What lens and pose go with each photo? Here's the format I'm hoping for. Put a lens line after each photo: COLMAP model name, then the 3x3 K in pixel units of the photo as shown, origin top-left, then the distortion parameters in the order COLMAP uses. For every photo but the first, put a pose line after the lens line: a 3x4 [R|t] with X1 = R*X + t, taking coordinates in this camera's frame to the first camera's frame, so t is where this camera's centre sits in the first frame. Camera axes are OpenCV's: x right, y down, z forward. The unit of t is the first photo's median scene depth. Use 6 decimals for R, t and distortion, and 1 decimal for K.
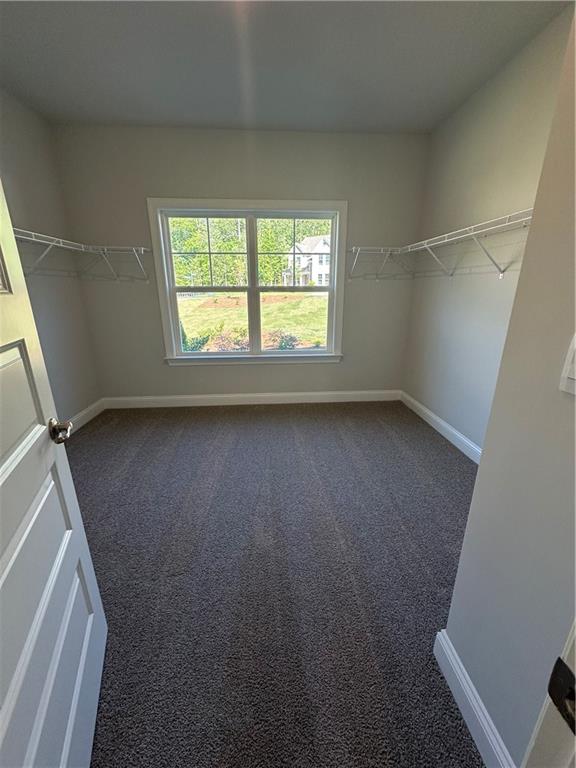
lens RADIAL K [[314.8, 0, 285.1], [0, 314.8, 390.4], [0, 0, 1]] dist [-0.000809, -0.000023]
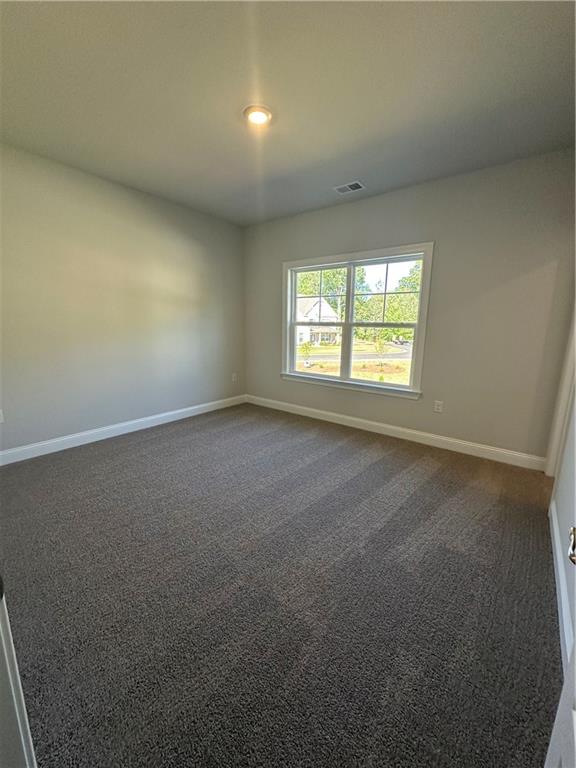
lens RADIAL K [[306.1, 0, 283.9], [0, 306.1, 383.0], [0, 0, 1]] dist [-0.000560, -0.000381]
pose [[0.740271, 0.143116, -0.656899, 0.509453], [-0.222726, 0.974110, -0.038767, -0.013184], [0.634344, 0.175007, 0.752981, 0.032406]]
